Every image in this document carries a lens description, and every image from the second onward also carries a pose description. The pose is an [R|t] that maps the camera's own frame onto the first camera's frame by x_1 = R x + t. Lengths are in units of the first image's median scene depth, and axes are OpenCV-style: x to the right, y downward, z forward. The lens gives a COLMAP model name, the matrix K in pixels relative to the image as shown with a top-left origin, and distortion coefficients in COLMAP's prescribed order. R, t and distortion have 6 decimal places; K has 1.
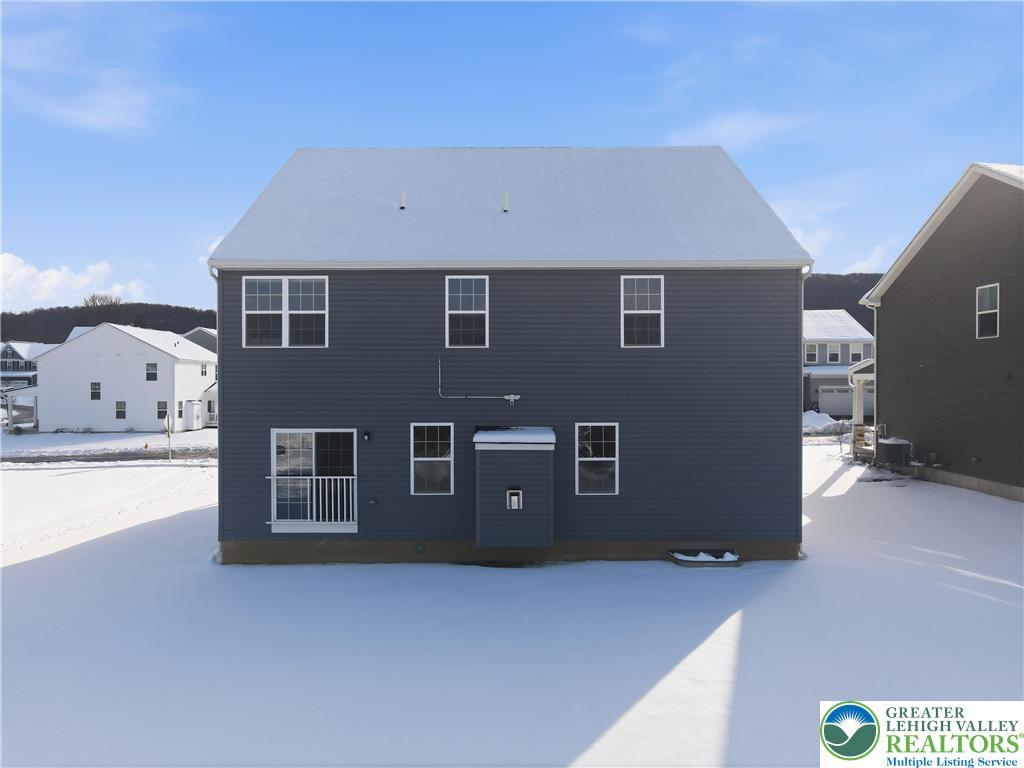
lens RADIAL K [[746.5, 0, 512.0], [0, 746.5, 384.0], [0, 0, 1]] dist [0.008295, 0.007145]
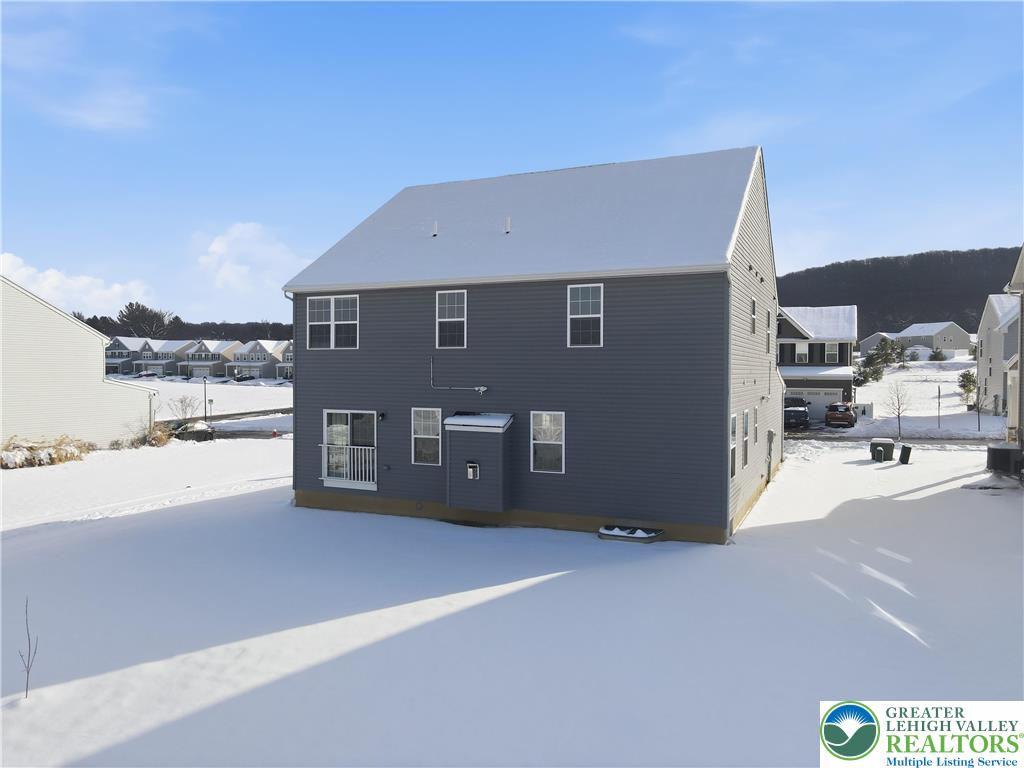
lens RADIAL K [[746.5, 0, 512.0], [0, 746.5, 384.0], [0, 0, 1]] dist [0.008295, 0.007145]
pose [[0.913625, 0.012486, -0.406366, 0.539033], [-0.008600, 0.999898, 0.011388, -0.004251], [0.406467, -0.006910, 0.913639, -0.095393]]
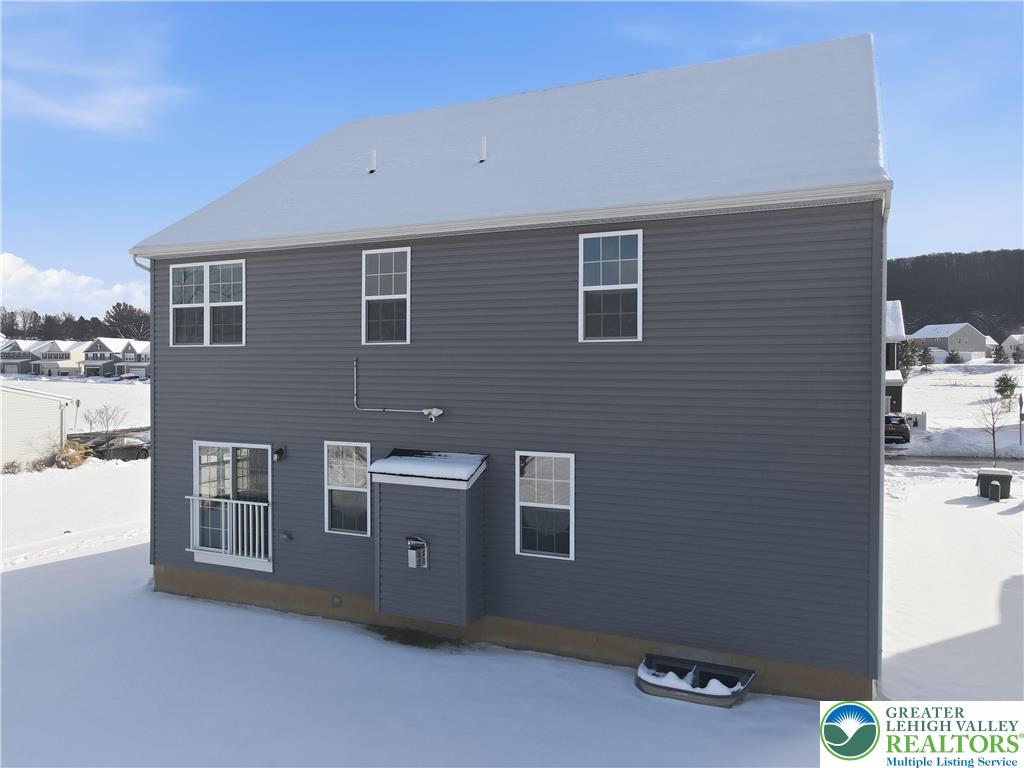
lens RADIAL K [[746.5, 0, 512.0], [0, 746.5, 384.0], [0, 0, 1]] dist [0.008295, 0.007145]
pose [[0.913684, 0.011942, -0.406249, 0.363394], [-0.009309, 0.999921, 0.008457, -0.016185], [0.406318, -0.003945, 0.913723, 0.362849]]
